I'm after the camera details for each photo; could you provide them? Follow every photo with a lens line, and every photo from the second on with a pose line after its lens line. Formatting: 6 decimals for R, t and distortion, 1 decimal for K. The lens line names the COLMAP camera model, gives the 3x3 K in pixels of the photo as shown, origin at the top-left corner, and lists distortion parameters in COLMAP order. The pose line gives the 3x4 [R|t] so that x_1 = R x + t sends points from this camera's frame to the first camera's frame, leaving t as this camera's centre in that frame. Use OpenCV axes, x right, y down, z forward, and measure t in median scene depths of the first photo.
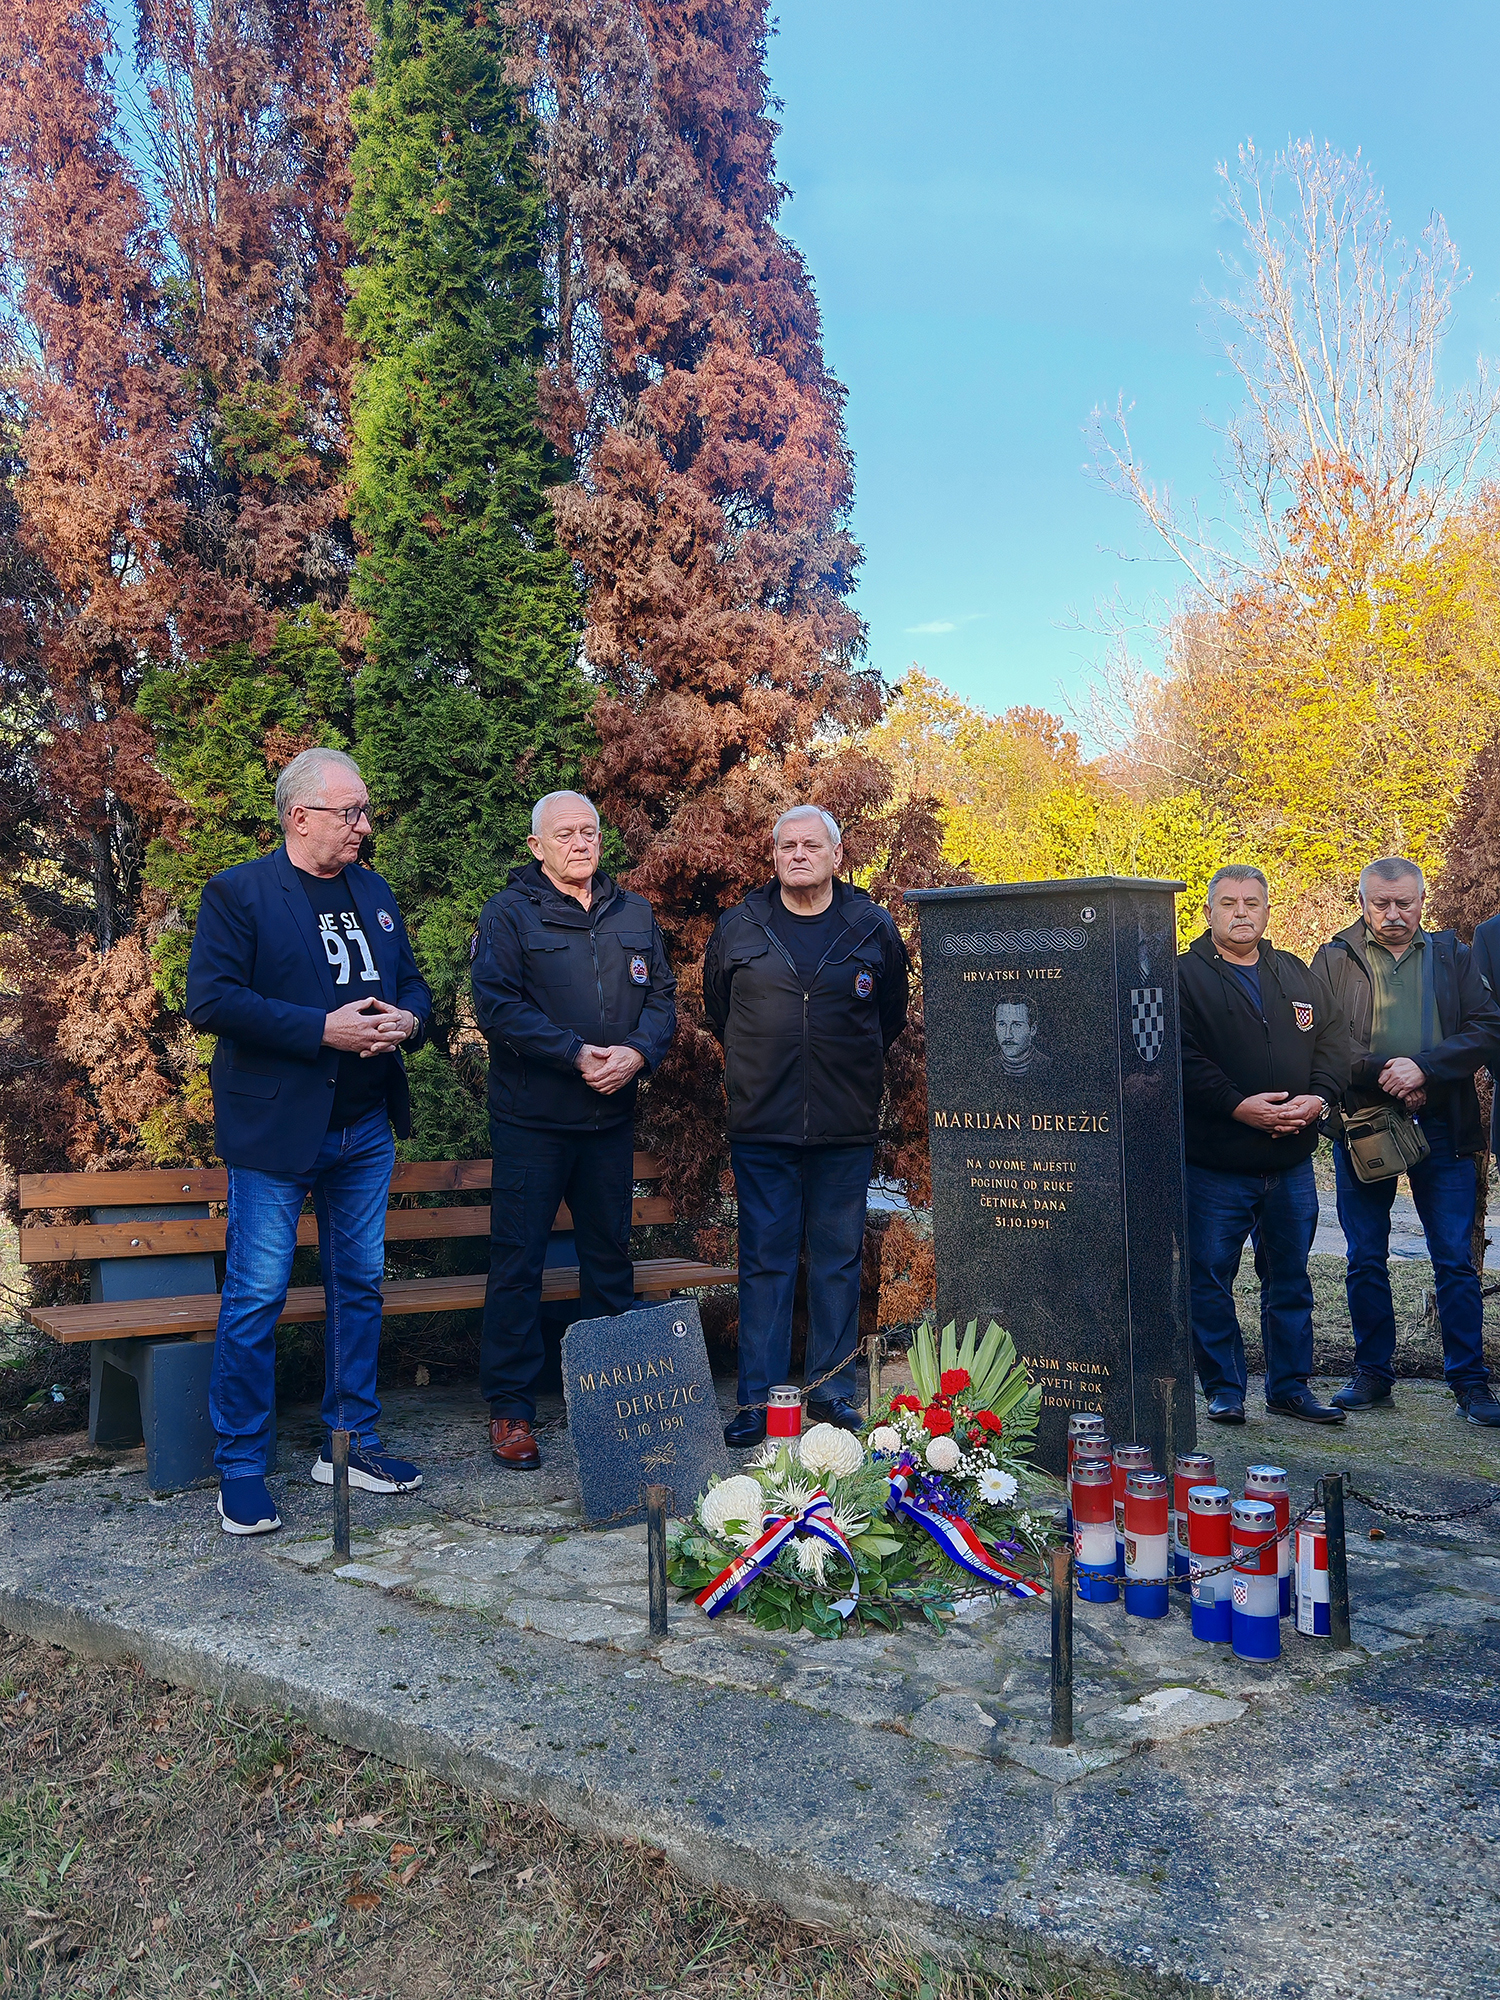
lens RADIAL K [[1654.9, 0, 754.1], [0, 1654.9, 985.4], [0, 0, 1]] dist [0.024317, 0.004337]
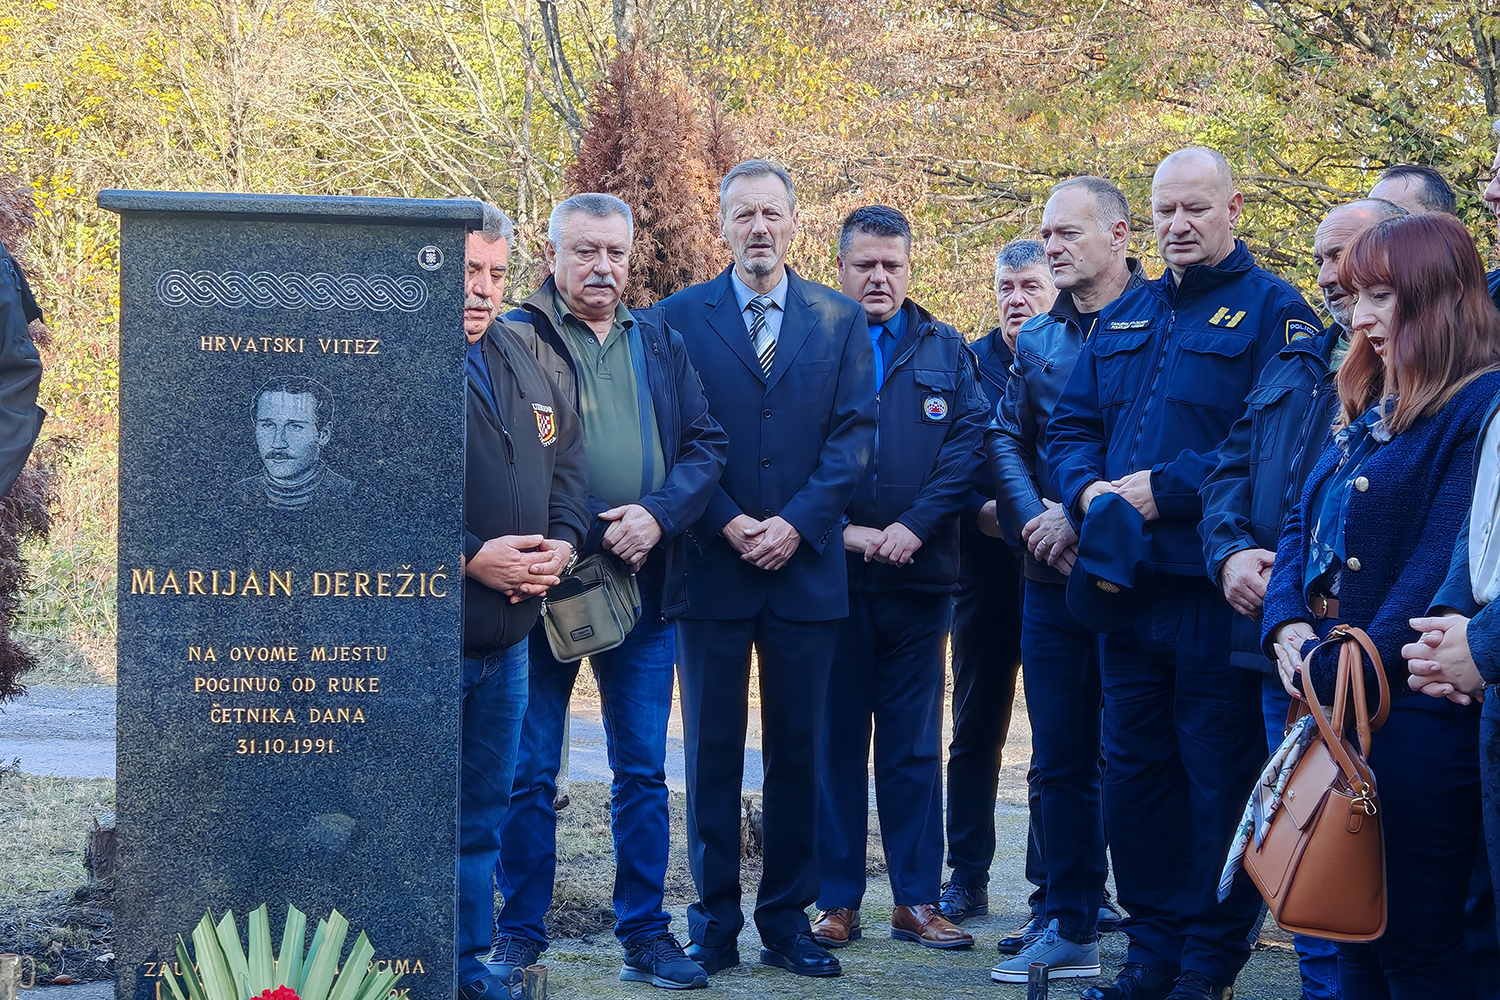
lens RADIAL K [[2686.5, 0, 766.4], [0, 2686.5, 487.2], [0, 0, 1]] dist [0.072432, 0.000000]
pose [[0.725294, 0.013745, 0.688302, -0.401433], [-0.049600, 0.998246, 0.032332, 0.005343], [-0.686650, -0.057590, 0.724704, 0.152786]]
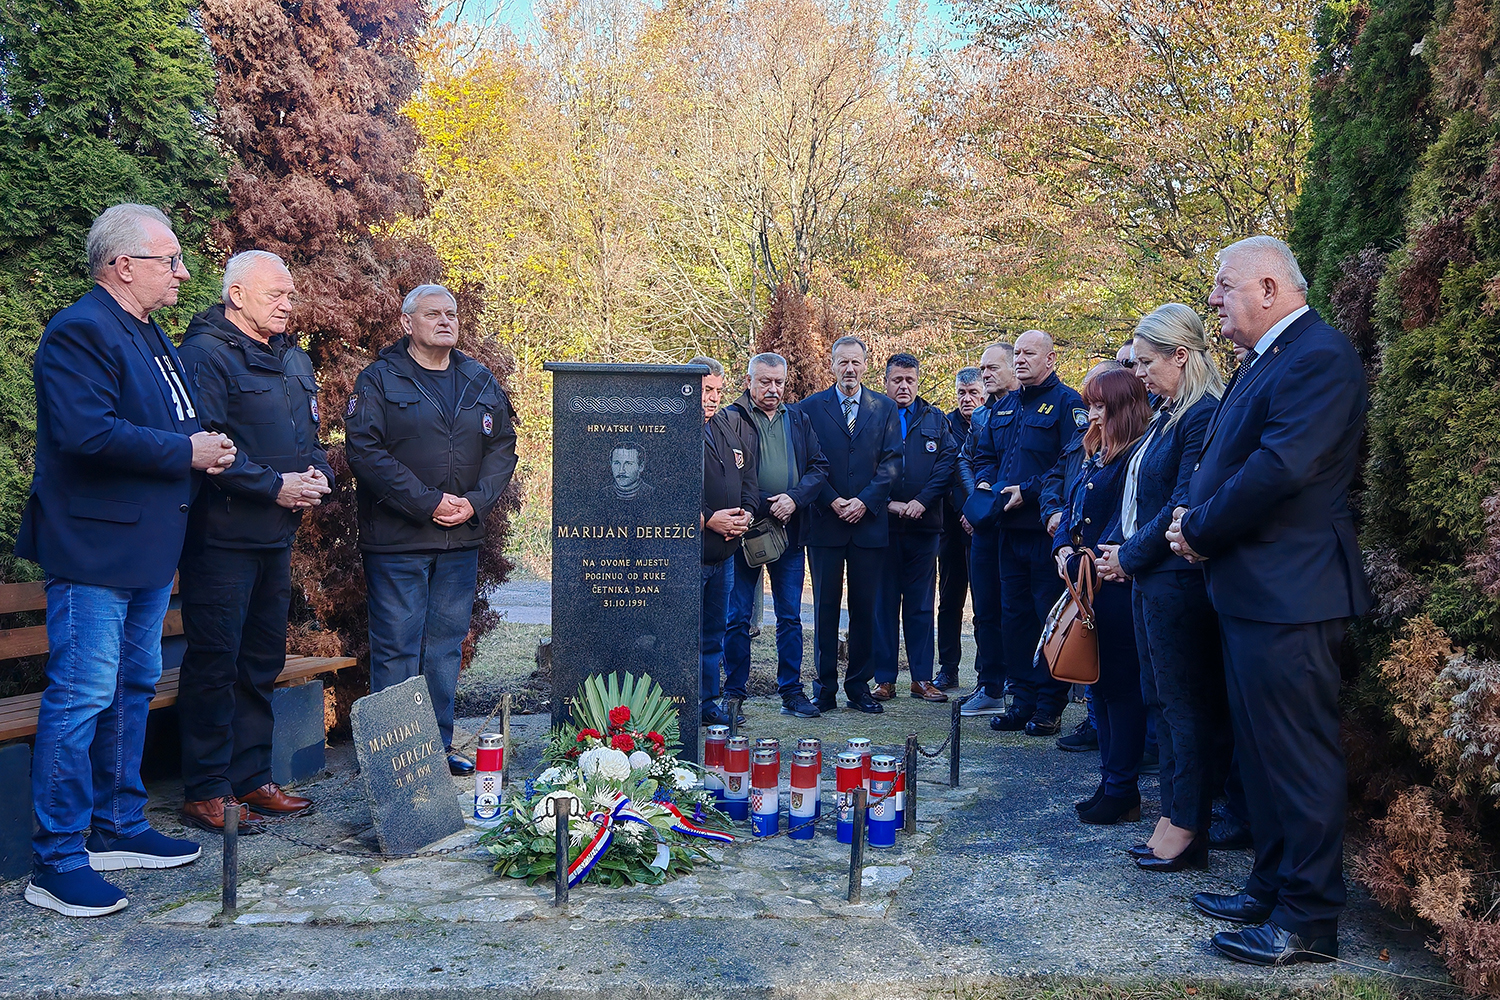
lens RADIAL K [[1414.3, 0, 831.2], [0, 1414.3, 433.3], [0, 0, 1]] dist [0.047049, 0.000000]
pose [[0.750037, 0.029911, 0.660719, -0.511813], [-0.042692, 0.999083, 0.003234, -0.013629], [-0.660016, -0.030633, 0.750627, -0.024109]]
